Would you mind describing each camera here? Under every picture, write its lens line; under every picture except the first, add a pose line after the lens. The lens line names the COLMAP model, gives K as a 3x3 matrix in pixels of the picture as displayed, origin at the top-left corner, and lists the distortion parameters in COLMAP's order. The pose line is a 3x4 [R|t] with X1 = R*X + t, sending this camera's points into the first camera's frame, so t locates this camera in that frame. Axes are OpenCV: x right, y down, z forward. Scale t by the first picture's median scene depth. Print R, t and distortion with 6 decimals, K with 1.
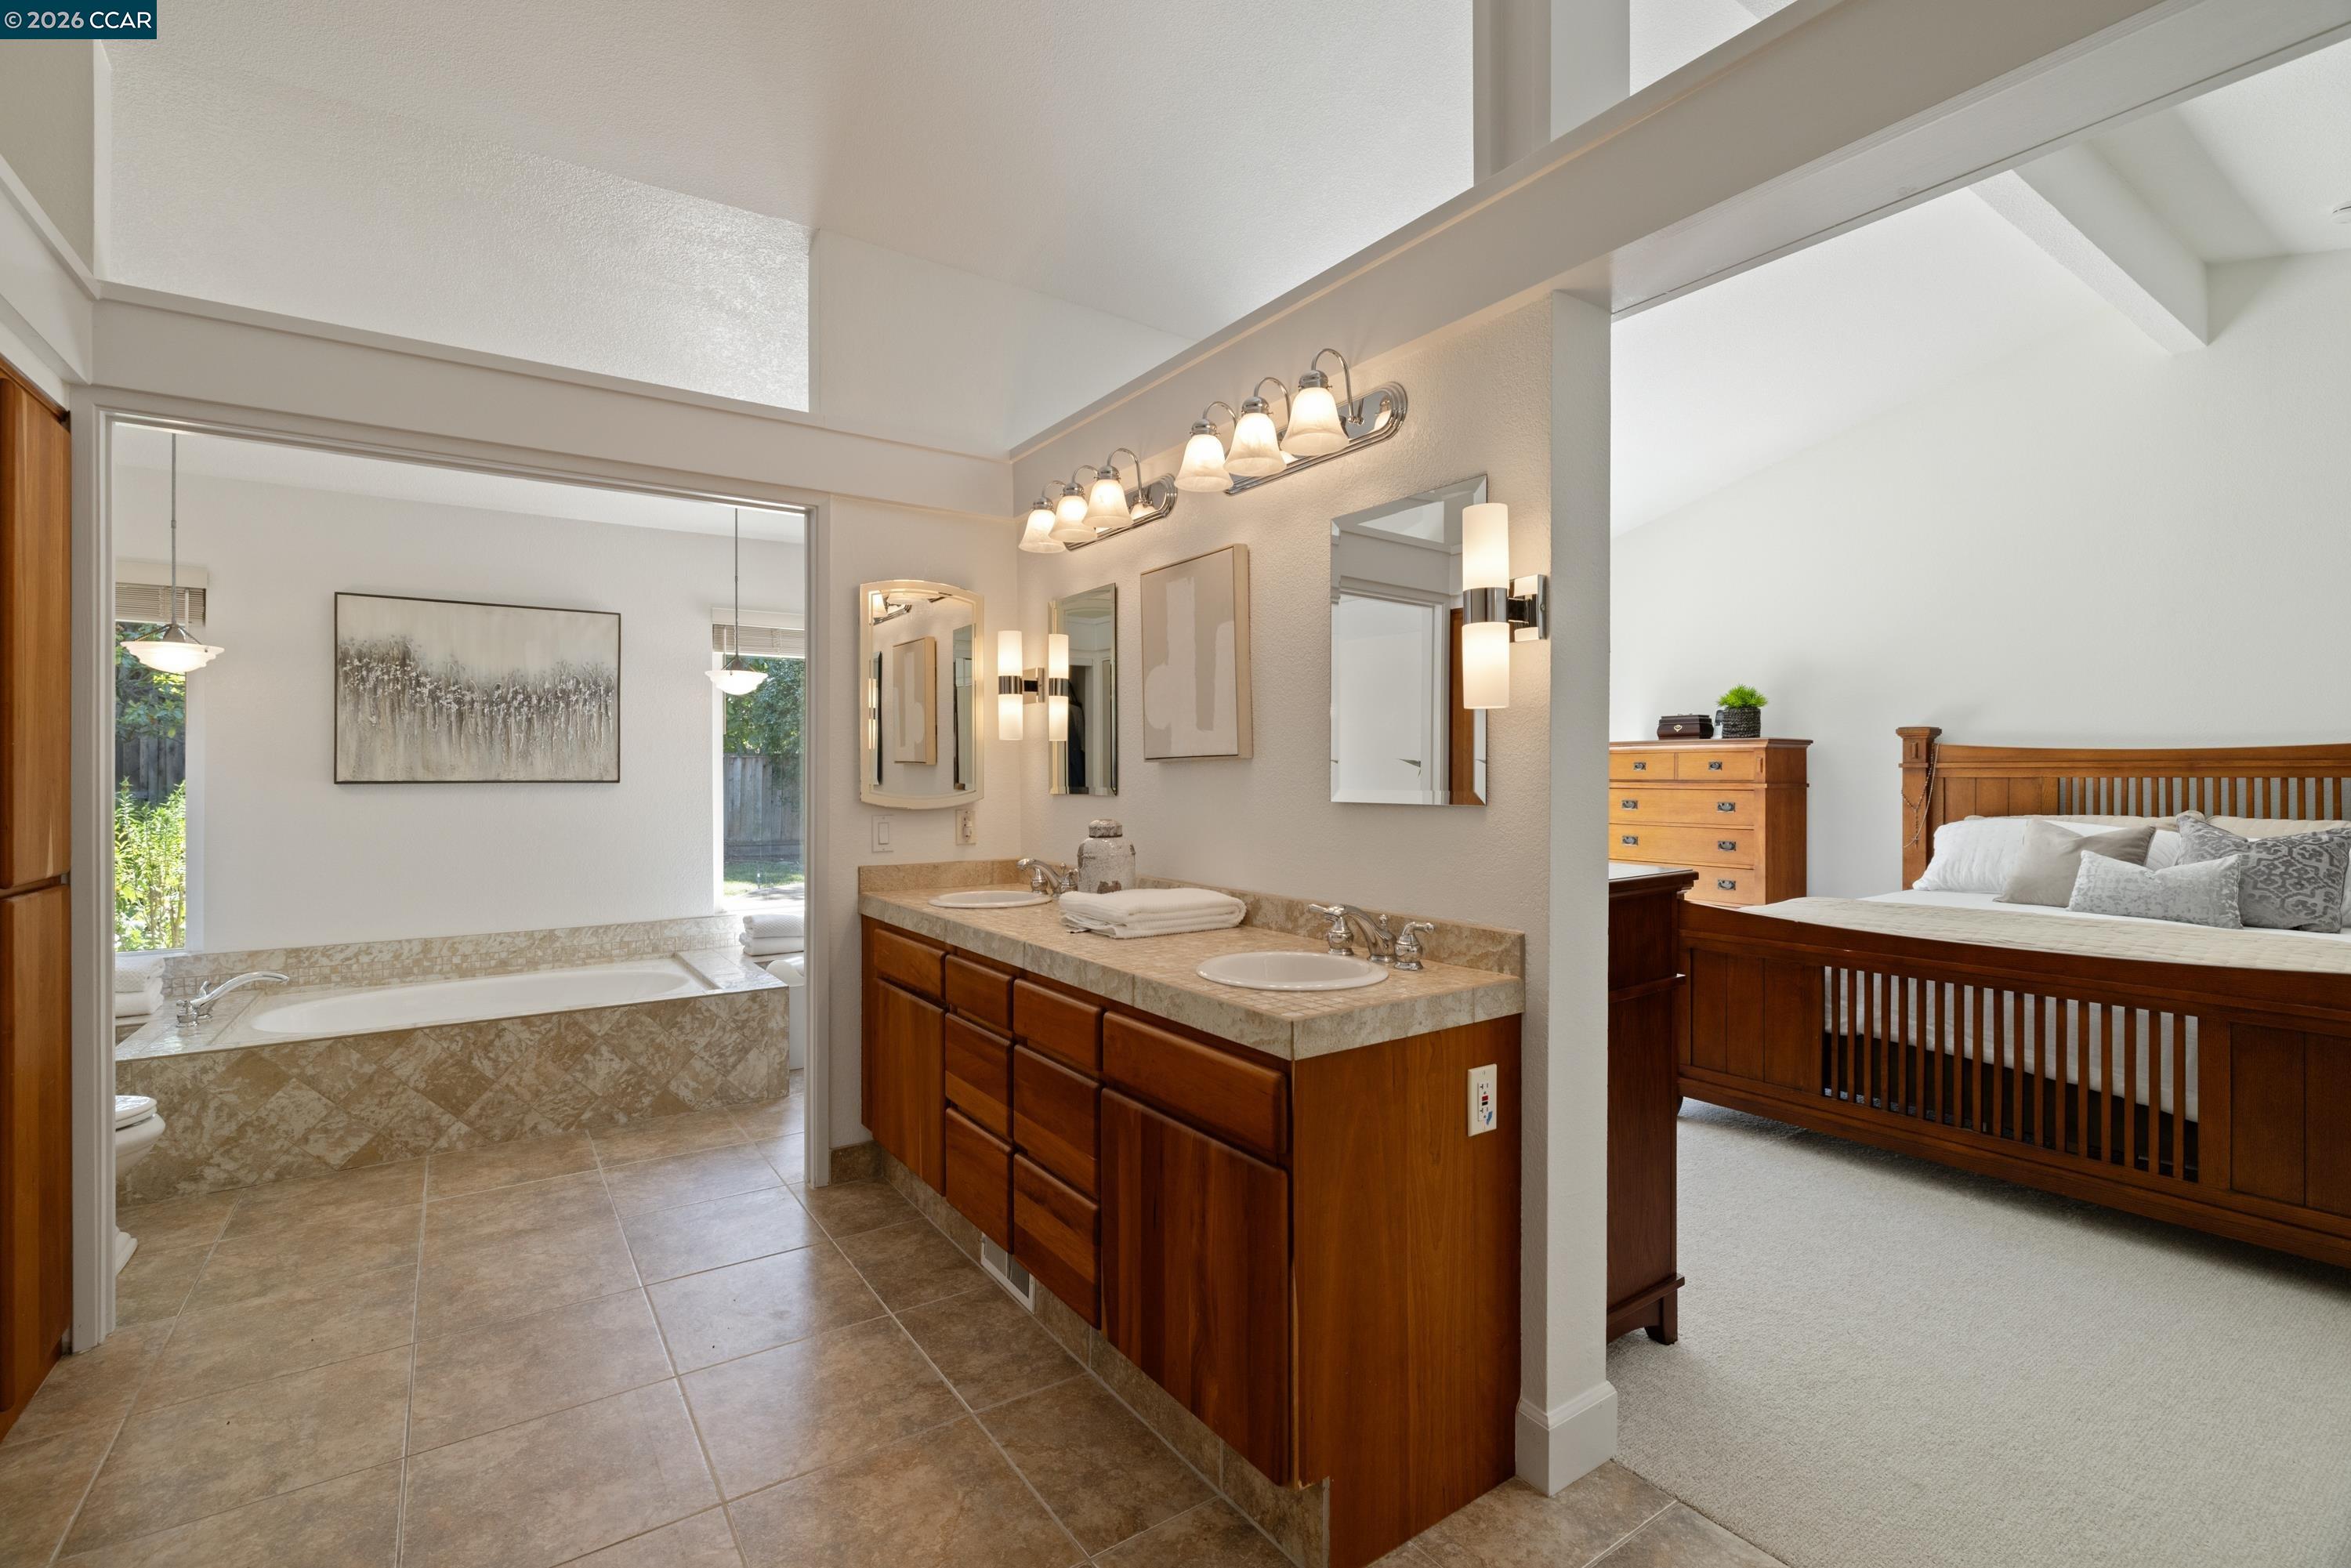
lens RADIAL K [[1057.4, 0, 1168.9], [0, 1057.4, 771.9], [0, 0, 1]] dist [-0.002626, 0.000165]
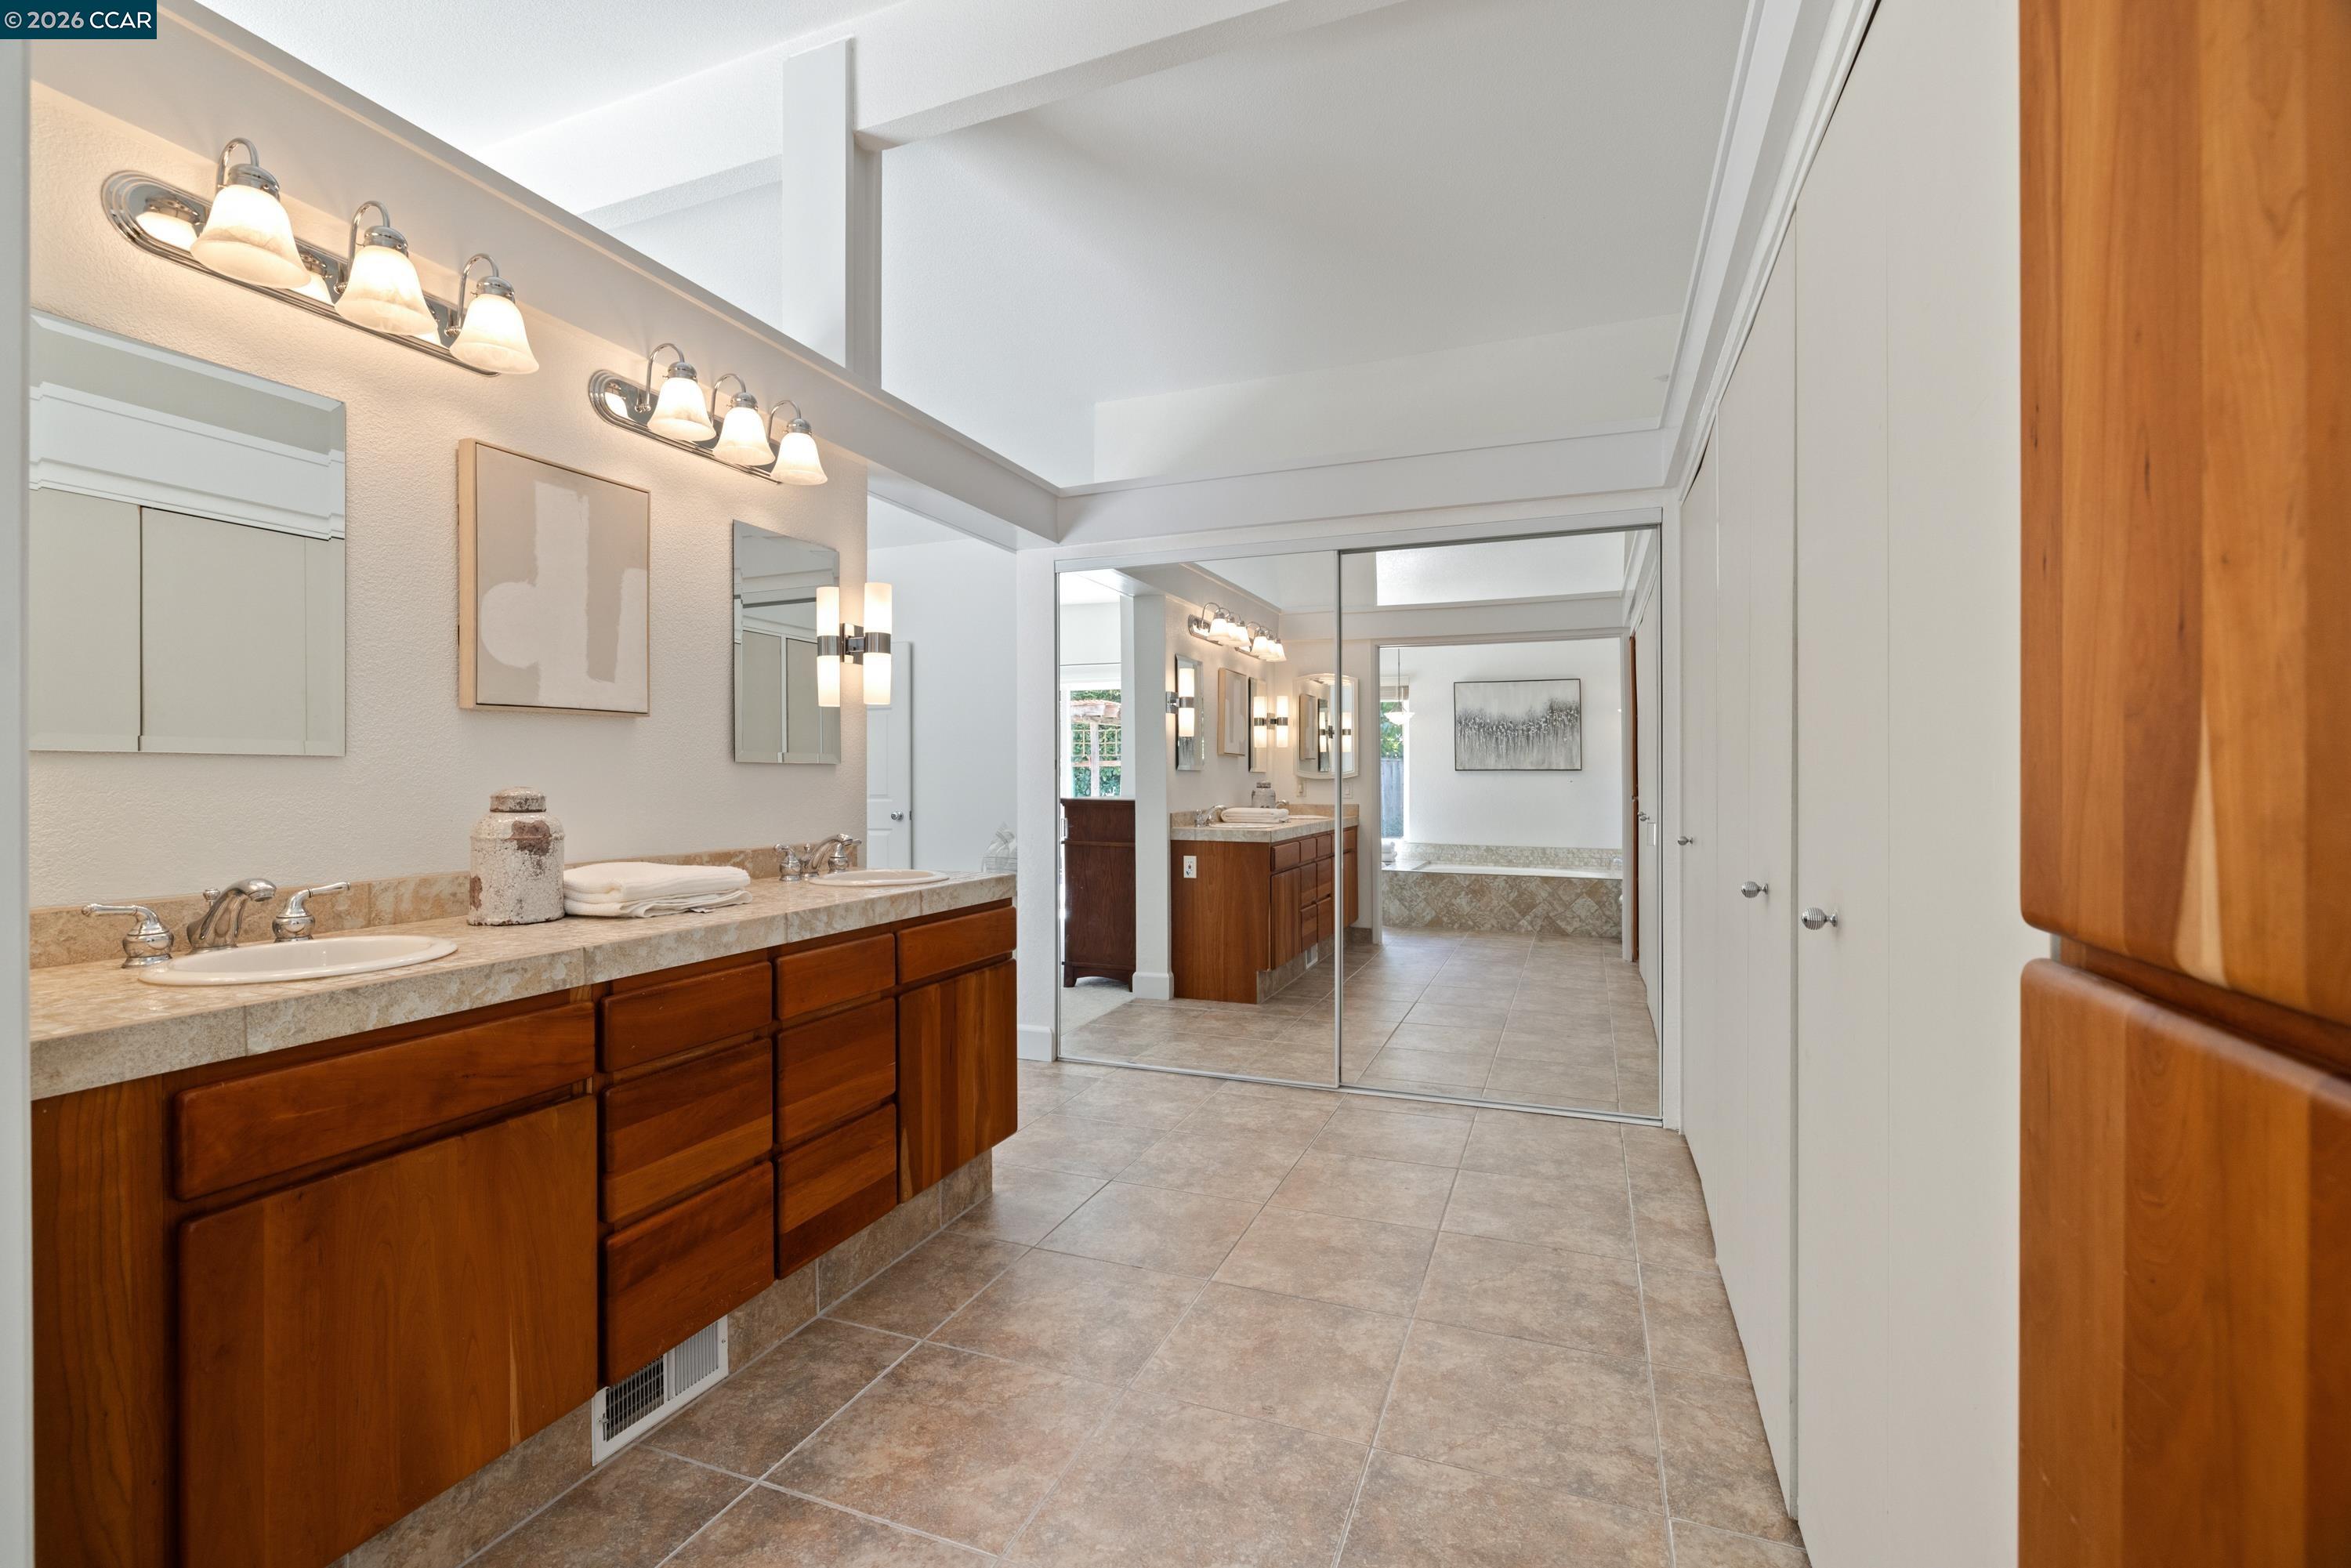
lens RADIAL K [[1057.4, 0, 1166.0], [0, 1057.4, 784.0], [0, 0, 1]] dist [-0.002626, 0.000165]
pose [[-0.564897, 0.001337, 0.825160, -1.086346], [0.004093, 0.999991, 0.001182, 0.053601], [-0.825151, 0.004046, -0.564898, 1.275922]]
